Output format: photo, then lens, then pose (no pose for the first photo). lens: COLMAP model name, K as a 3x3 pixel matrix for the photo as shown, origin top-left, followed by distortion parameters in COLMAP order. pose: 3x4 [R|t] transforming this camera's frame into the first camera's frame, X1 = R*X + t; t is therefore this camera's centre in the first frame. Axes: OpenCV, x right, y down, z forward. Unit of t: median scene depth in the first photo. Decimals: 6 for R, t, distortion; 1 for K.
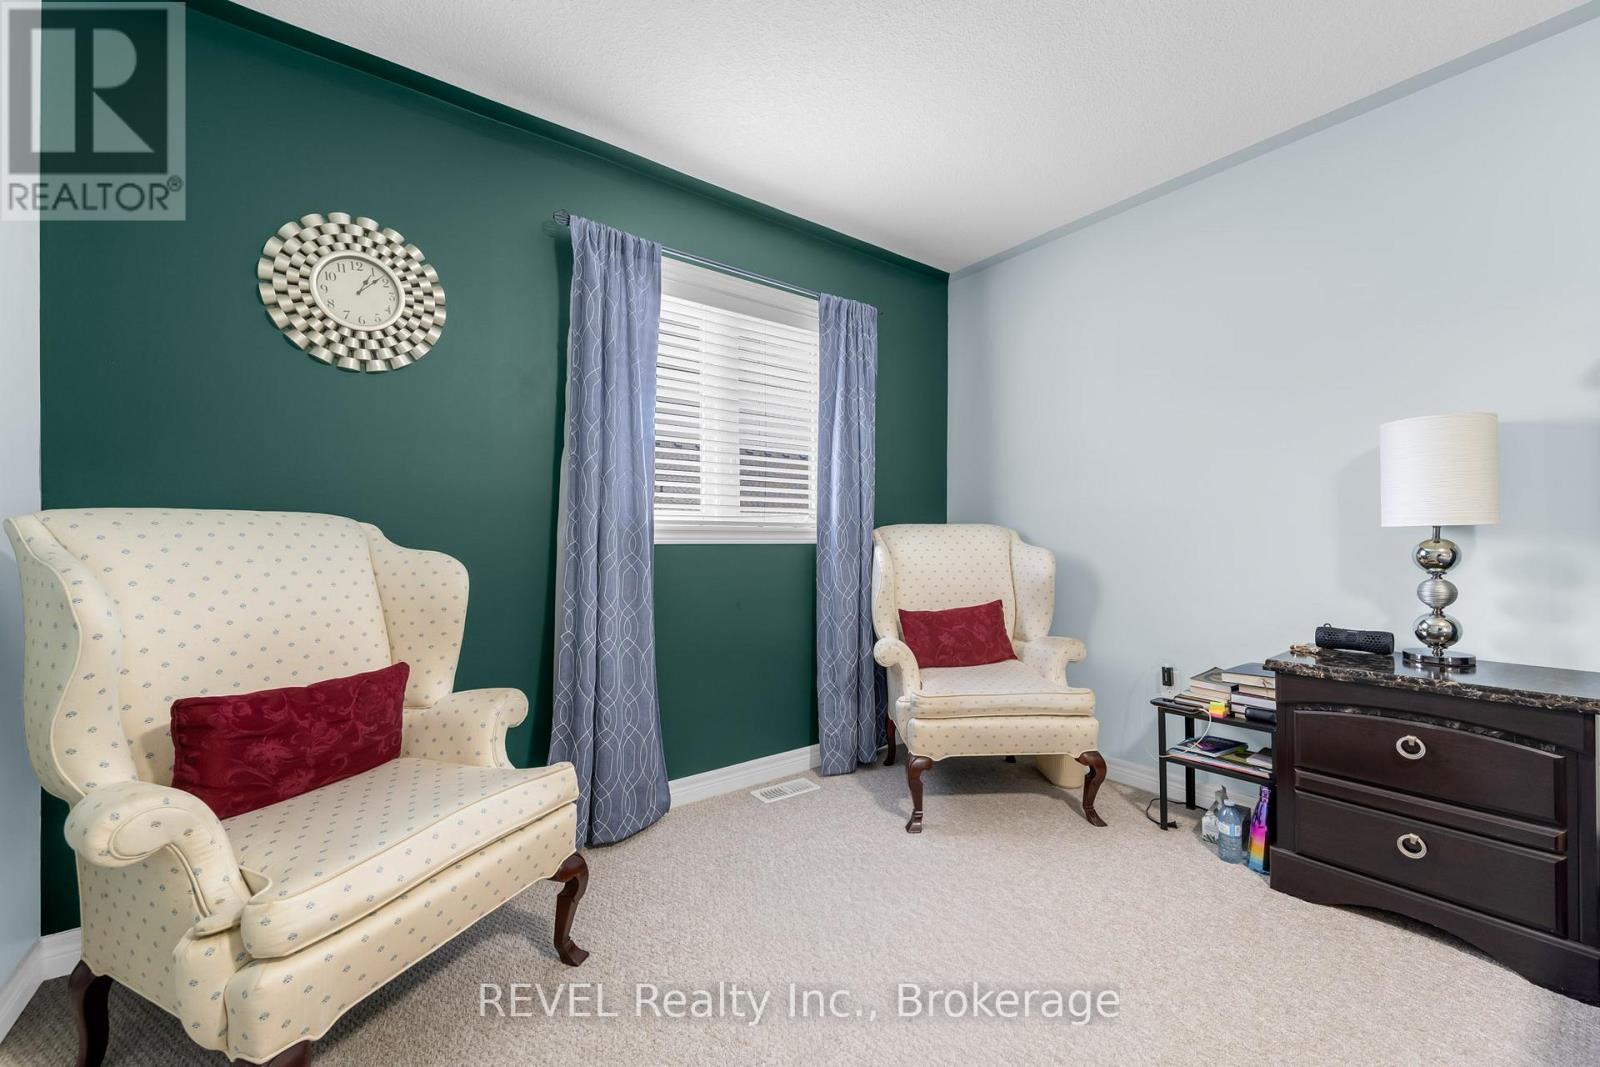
lens RADIAL K [[629.7, 0, 800.0], [0, 629.7, 533.5], [0, 0, 1]] dist [-0.000366, 0.000164]
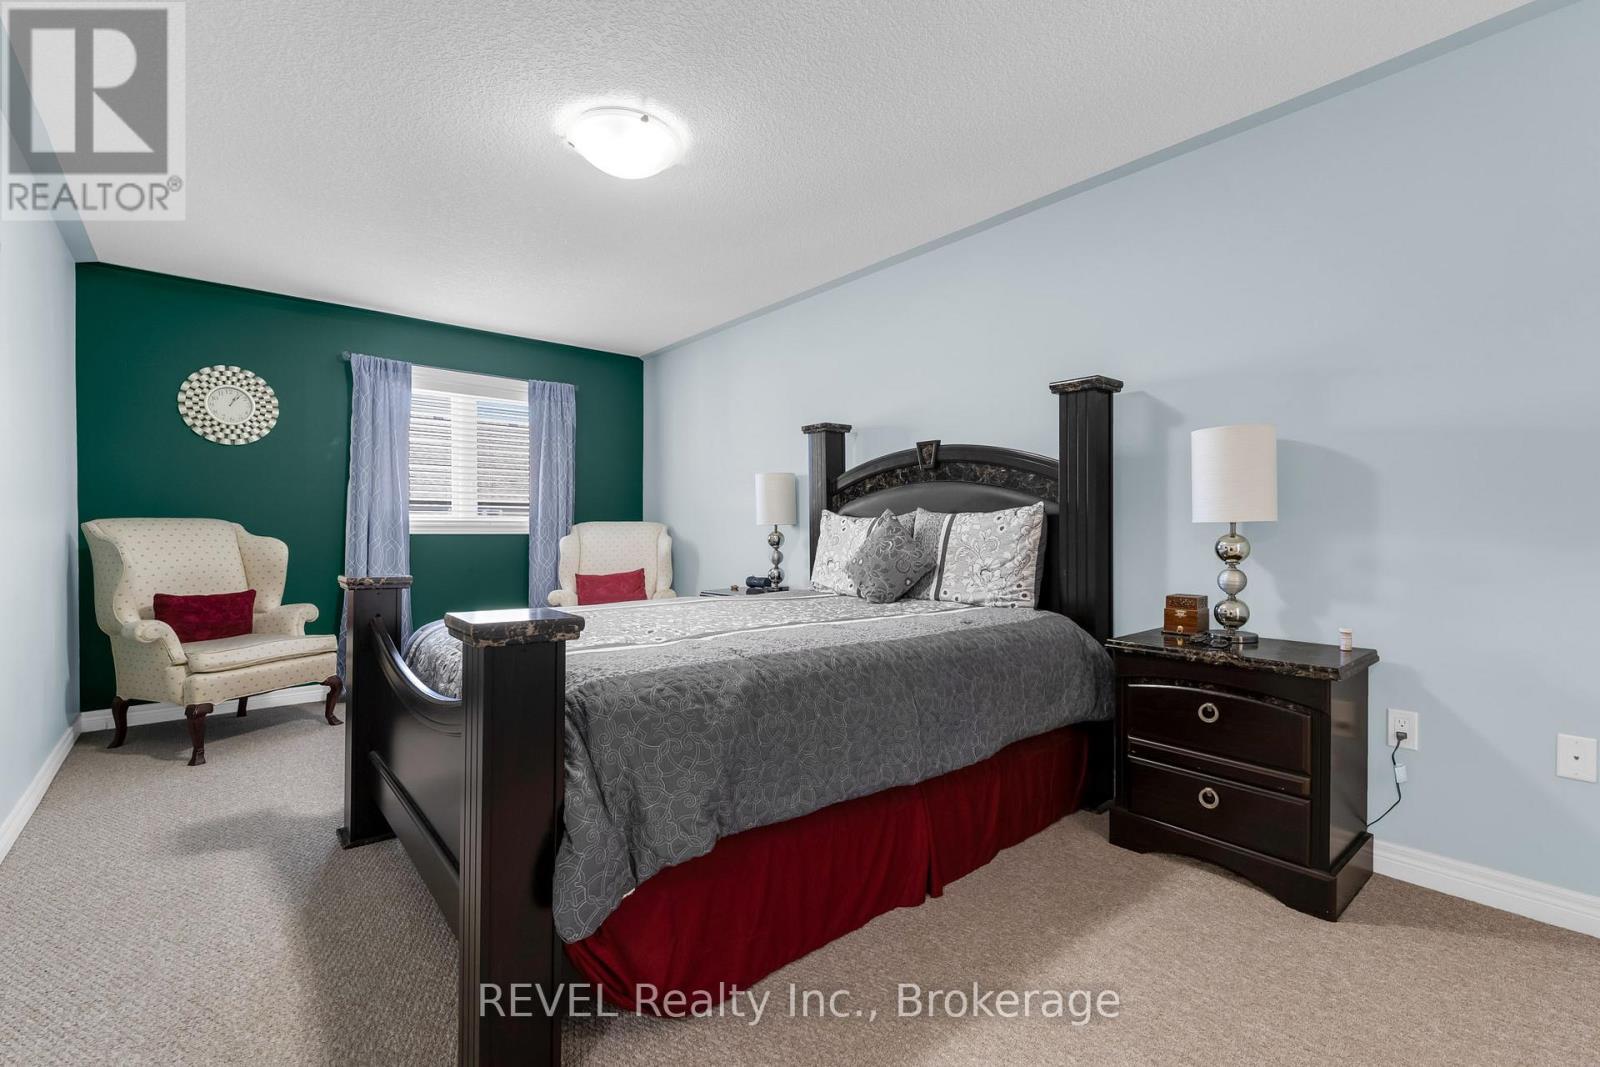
lens RADIAL K [[711.4, 0, 800.0], [0, 711.4, 533.5], [0, 0, 1]] dist [0.001992, 0.000426]
pose [[0.998330, 0.000110, 0.057762, 0.935437], [-0.000660, 0.999955, 0.009503, -0.005721], [-0.057758, -0.009525, 0.998285, -1.310966]]
